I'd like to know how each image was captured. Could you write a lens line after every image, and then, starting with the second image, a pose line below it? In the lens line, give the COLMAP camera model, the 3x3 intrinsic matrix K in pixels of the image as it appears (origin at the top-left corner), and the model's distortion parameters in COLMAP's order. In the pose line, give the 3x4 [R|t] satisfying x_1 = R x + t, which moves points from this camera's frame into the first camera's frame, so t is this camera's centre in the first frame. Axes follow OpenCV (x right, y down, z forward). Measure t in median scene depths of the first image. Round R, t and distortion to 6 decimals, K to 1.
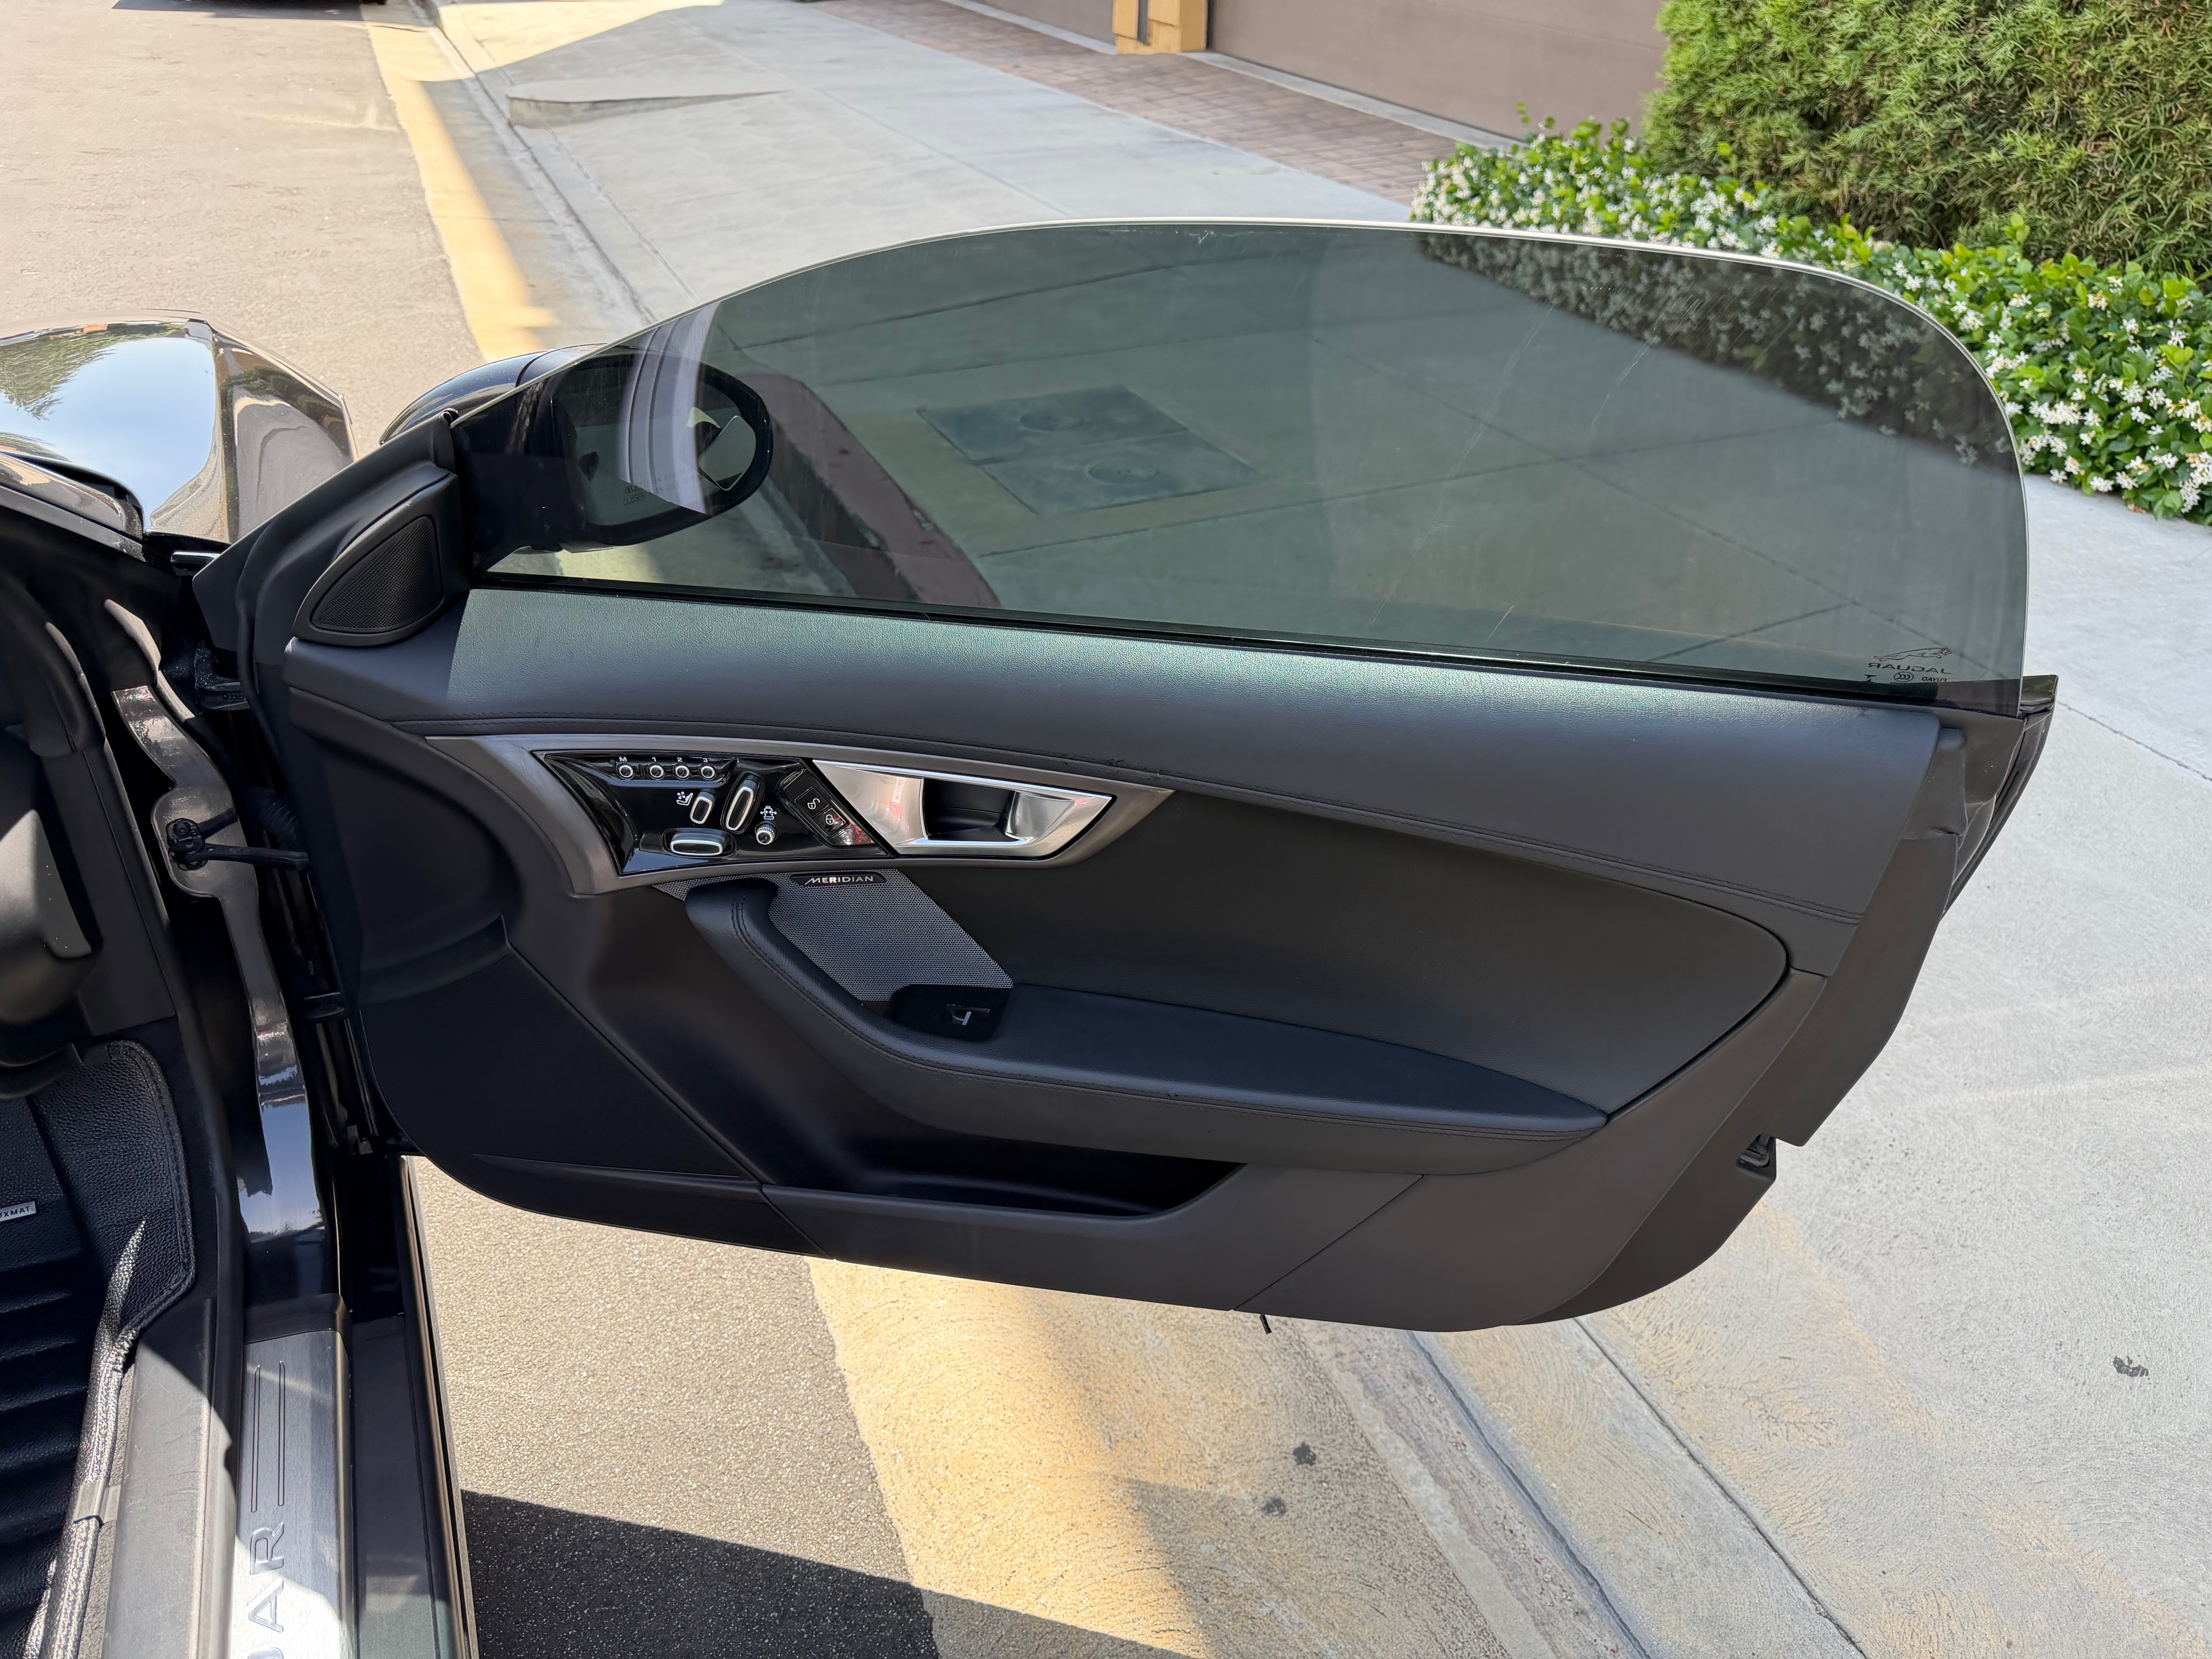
lens RADIAL K [[1537.8, 0, 1111.2], [0, 1537.8, 839.8], [0, 0, 1]] dist [-0.001460, -0.021169]
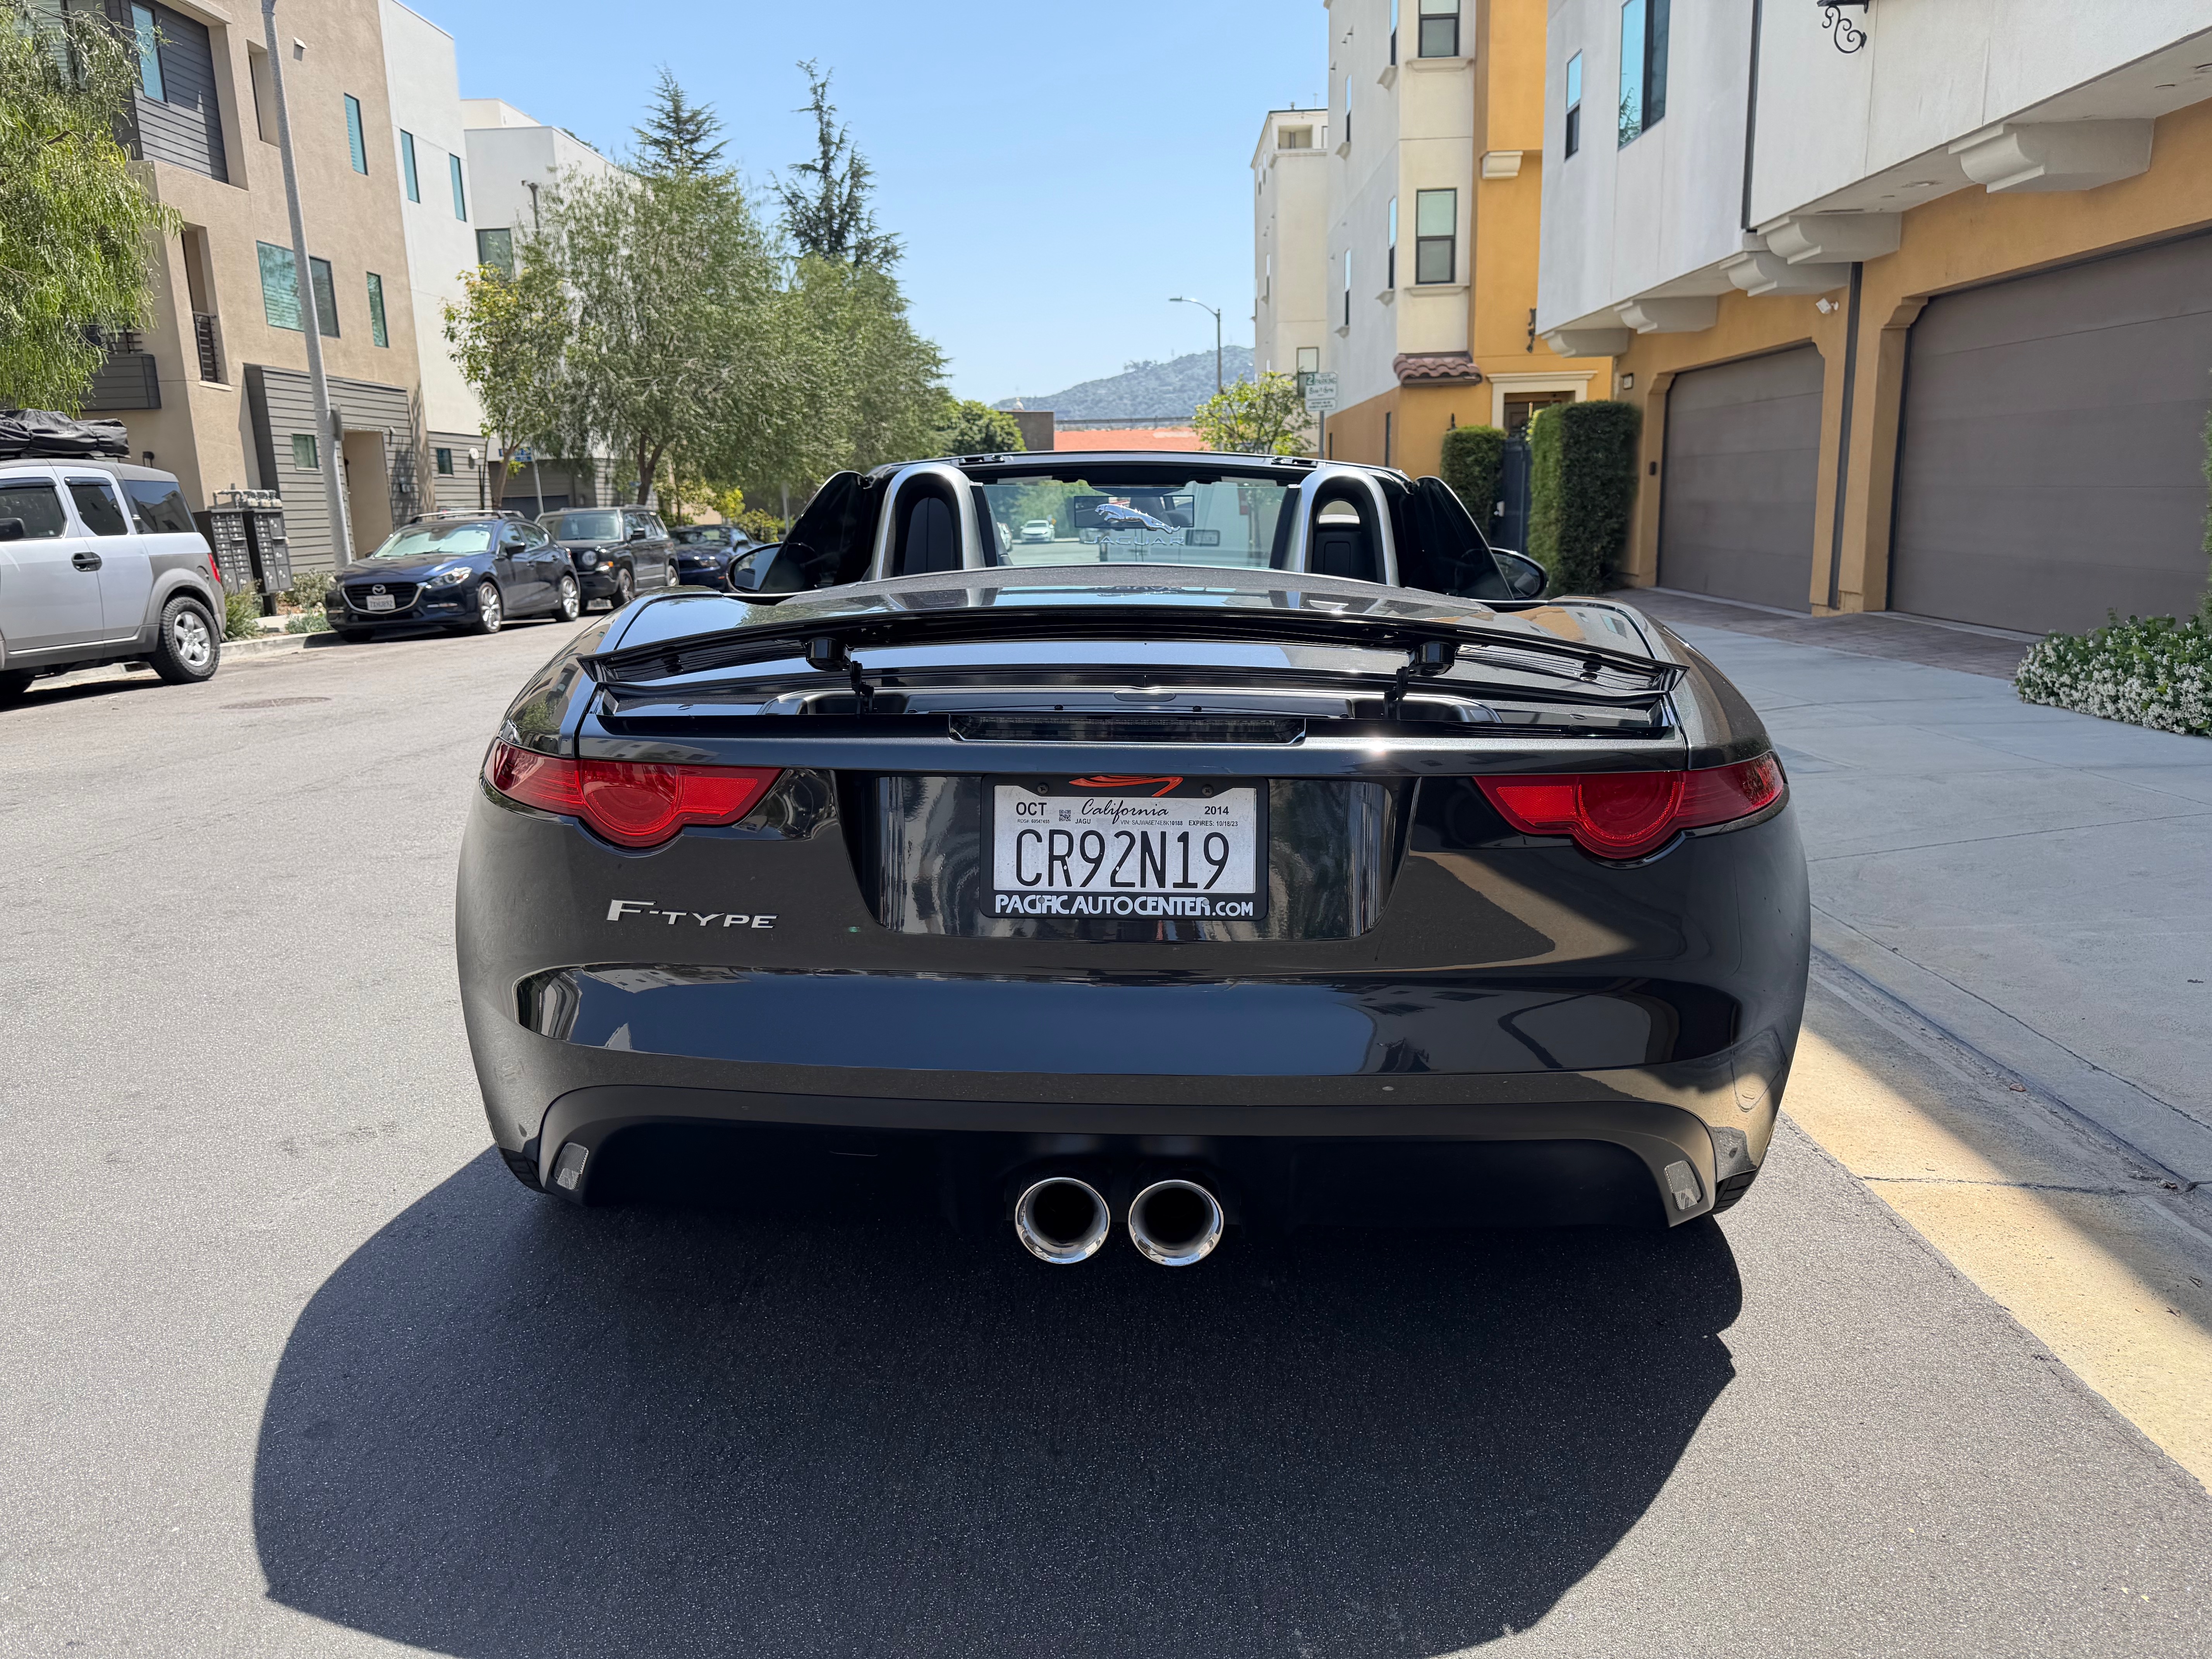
lens RADIAL K [[1588.2, 0, 1106.0], [0, 1588.2, 829.5], [0, 0, 1]] dist [0.021408, -0.040407]
pose [[0.907850, 0.039938, -0.417389, 0.068020], [-0.193753, 0.922759, -0.333131, 0.447054], [0.371845, 0.383303, 0.845464, -0.588374]]
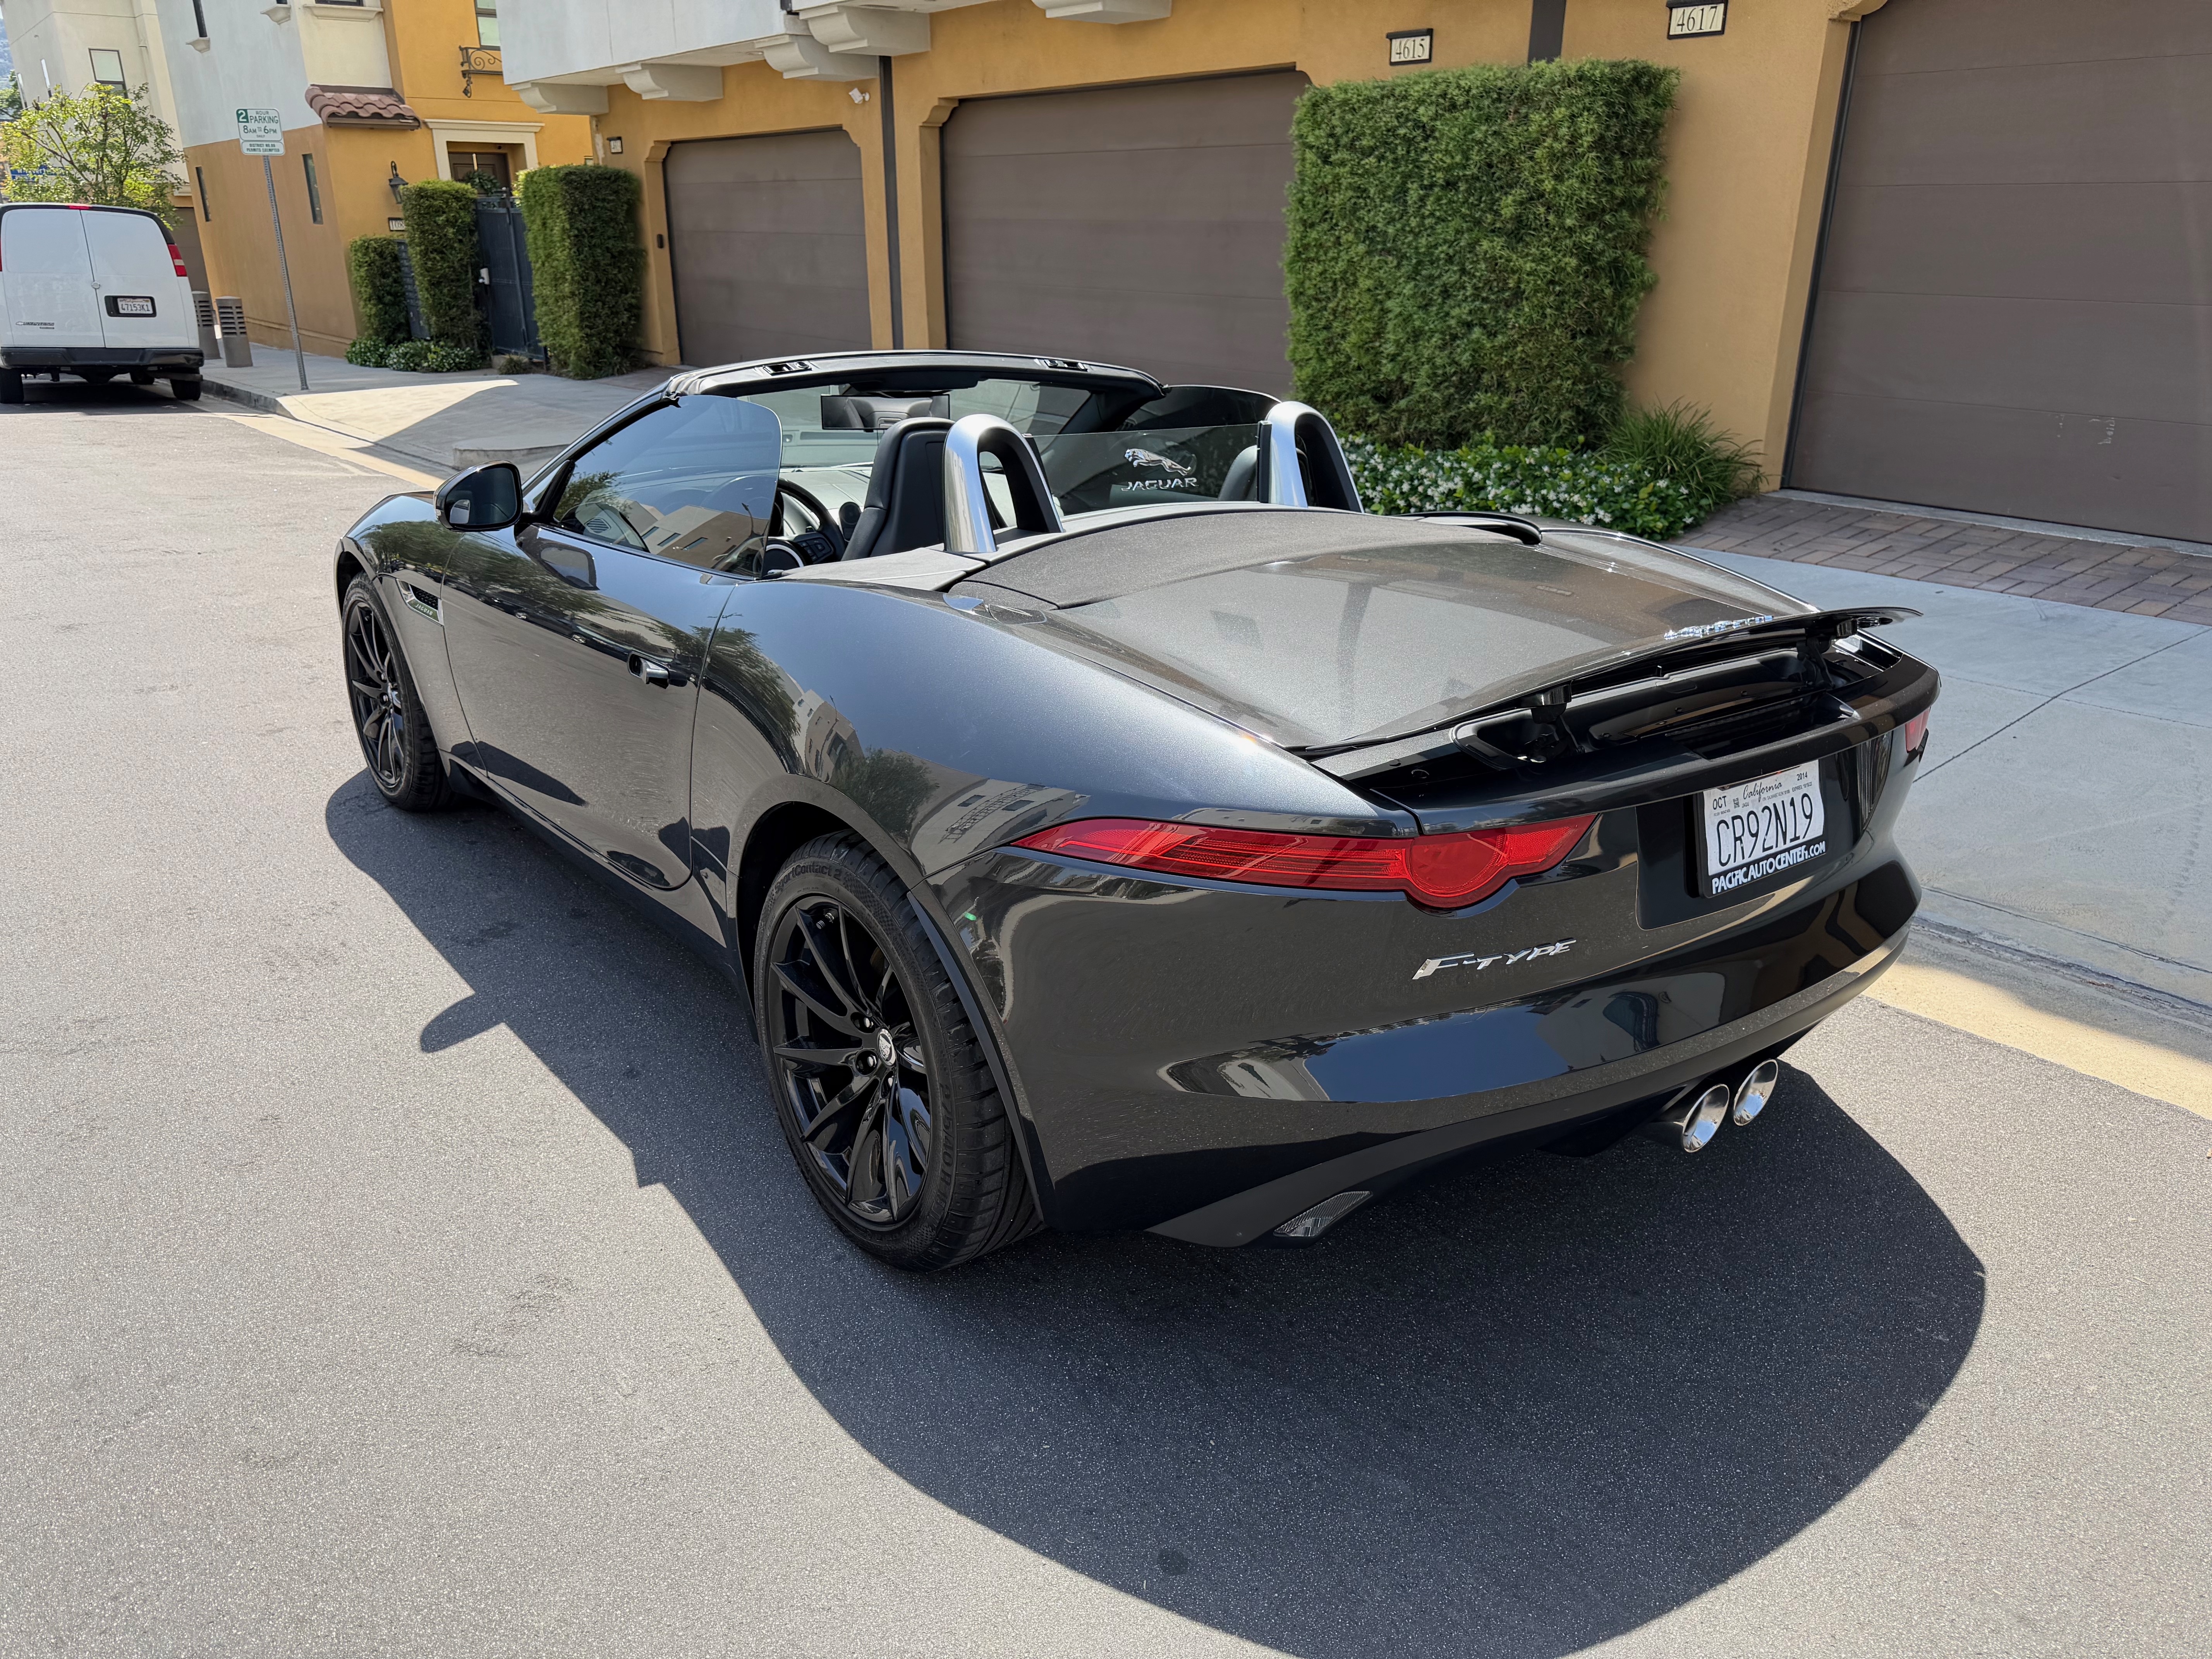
lens RADIAL K [[1588.2, 0, 1106.0], [0, 1588.2, 829.5], [0, 0, 1]] dist [0.021408, -0.040407]
pose [[0.964011, -0.108435, 0.242746, -0.405439], [0.159236, 0.966652, -0.200567, 0.388537], [-0.212903, 0.232003, 0.949130, -0.673905]]
